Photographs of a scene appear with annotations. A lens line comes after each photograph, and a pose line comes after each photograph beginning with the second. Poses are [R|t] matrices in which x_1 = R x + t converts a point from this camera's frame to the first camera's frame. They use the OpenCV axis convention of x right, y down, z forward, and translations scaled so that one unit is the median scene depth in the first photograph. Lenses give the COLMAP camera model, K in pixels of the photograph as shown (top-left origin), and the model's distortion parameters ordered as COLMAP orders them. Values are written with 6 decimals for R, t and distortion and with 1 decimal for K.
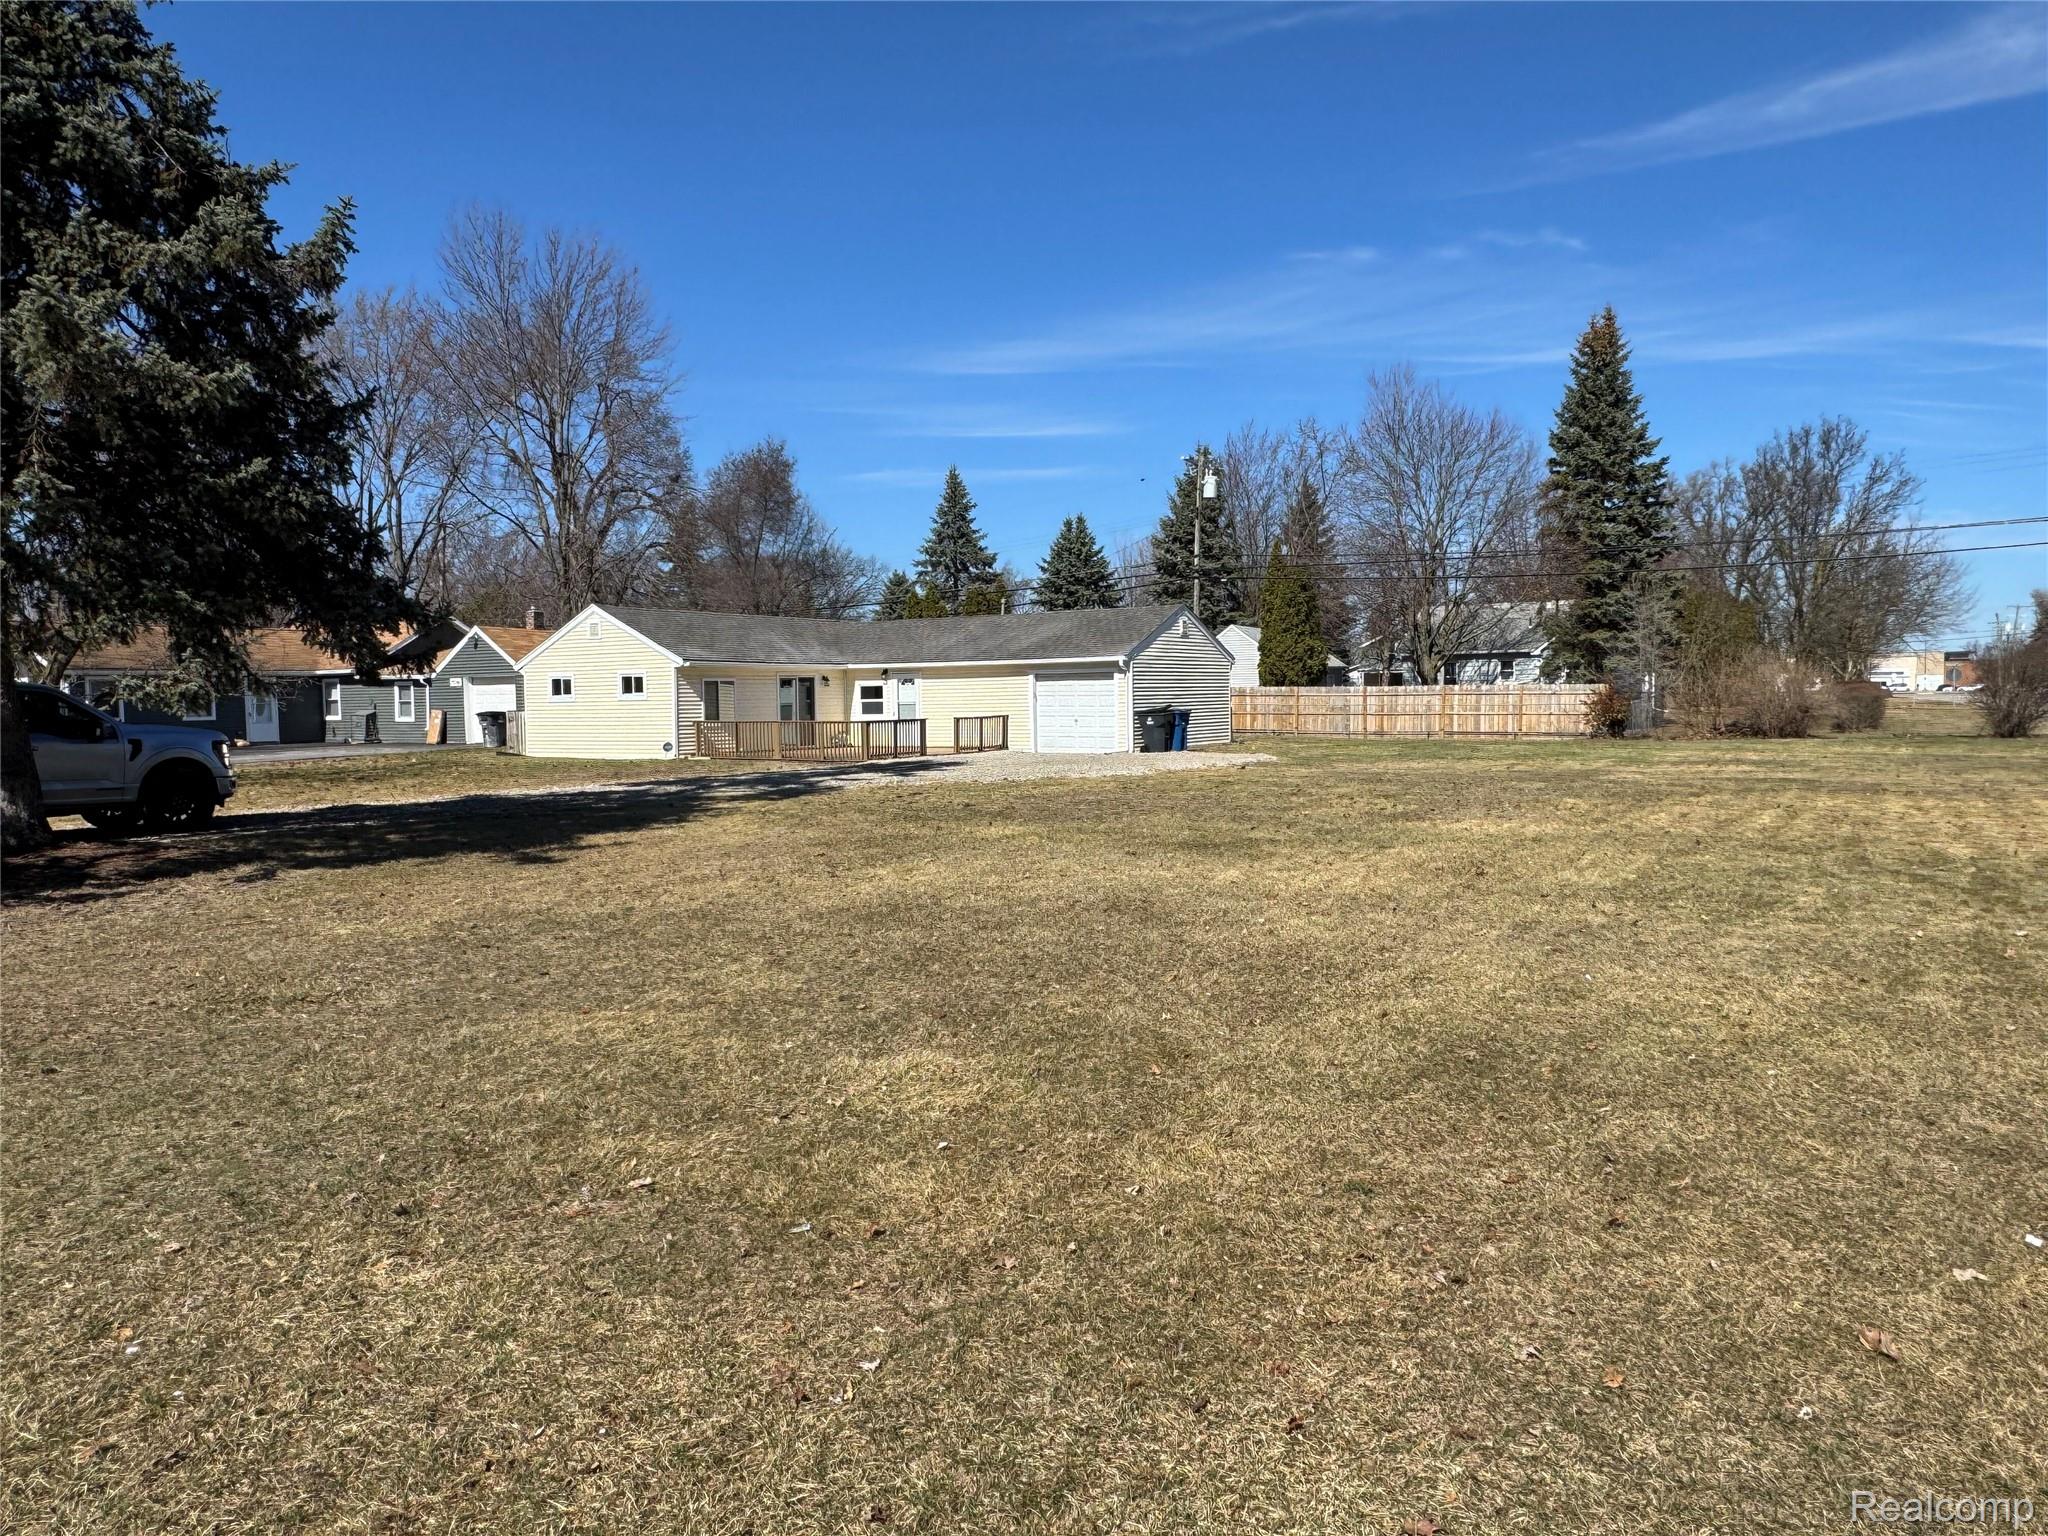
lens RADIAL K [[1385.6, 0, 1024.0], [0, 1385.6, 768.0], [0, 0, 1]] dist [-0.045414, 0.000143]
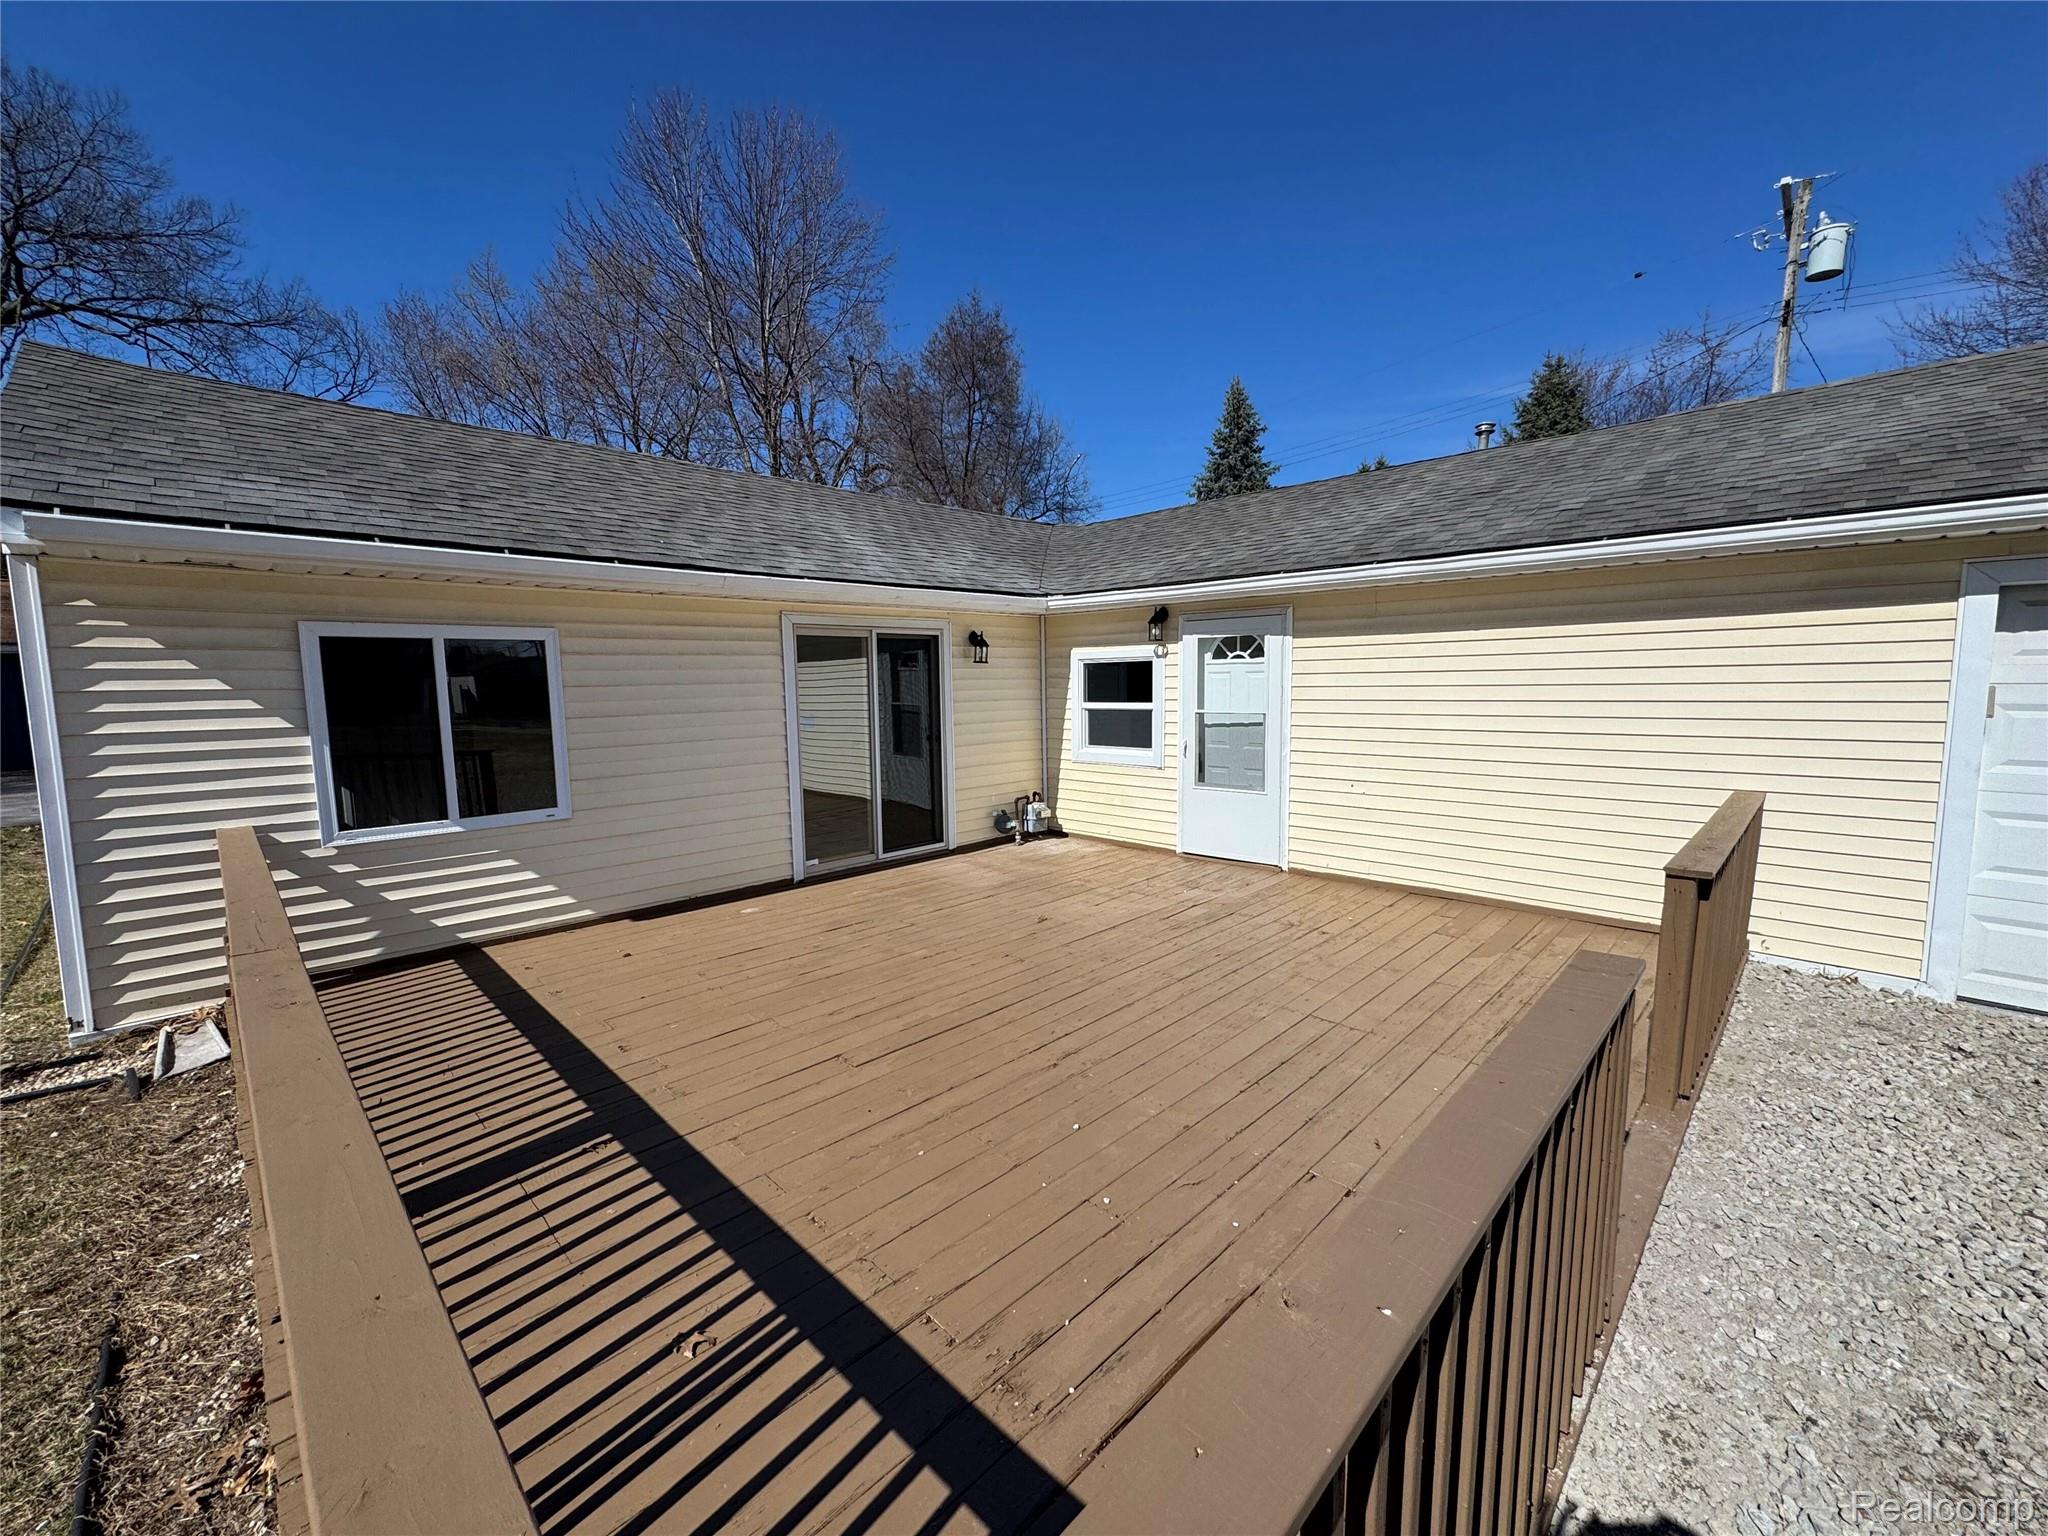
lens RADIAL K [[825.2, 0, 1024.0], [0, 825.2, 768.0], [0, 0, 1]] dist [-0.001509, -0.000150]
pose [[0.972846, 0.024437, -0.230161, -0.085954], [-0.010430, 0.998029, 0.061877, -0.046004], [0.231219, -0.057796, 0.971183, 0.801542]]
